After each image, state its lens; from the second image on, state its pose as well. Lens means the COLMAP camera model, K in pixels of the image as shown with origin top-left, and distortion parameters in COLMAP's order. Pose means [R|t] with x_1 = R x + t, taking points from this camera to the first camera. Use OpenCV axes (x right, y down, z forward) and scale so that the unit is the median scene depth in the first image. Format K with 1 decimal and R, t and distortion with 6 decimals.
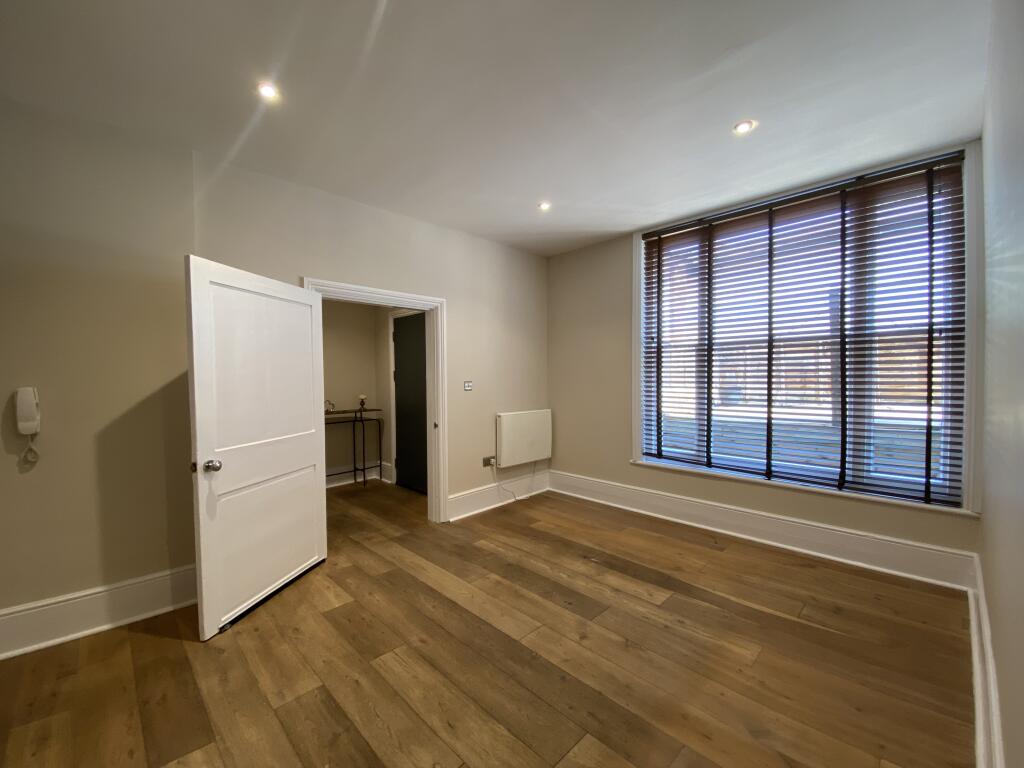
lens RADIAL K [[415.8, 0, 516.1], [0, 415.8, 390.9], [0, 0, 1]] dist [0.018764, -0.023044]
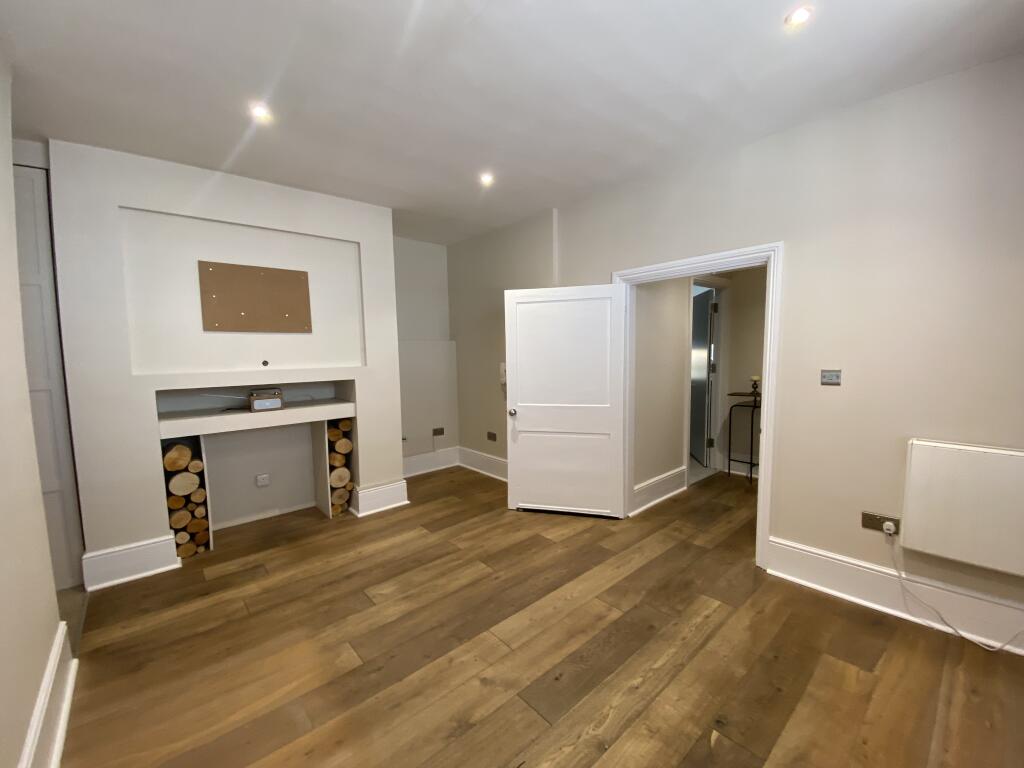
lens RADIAL K [[415.8, 0, 516.1], [0, 415.8, 390.9], [0, 0, 1]] dist [0.018764, -0.023044]
pose [[-0.055360, 0.115565, -0.991756, 0.770799], [-0.023233, 0.992861, 0.116990, -0.088502], [0.998196, 0.029518, -0.052280, 0.891616]]
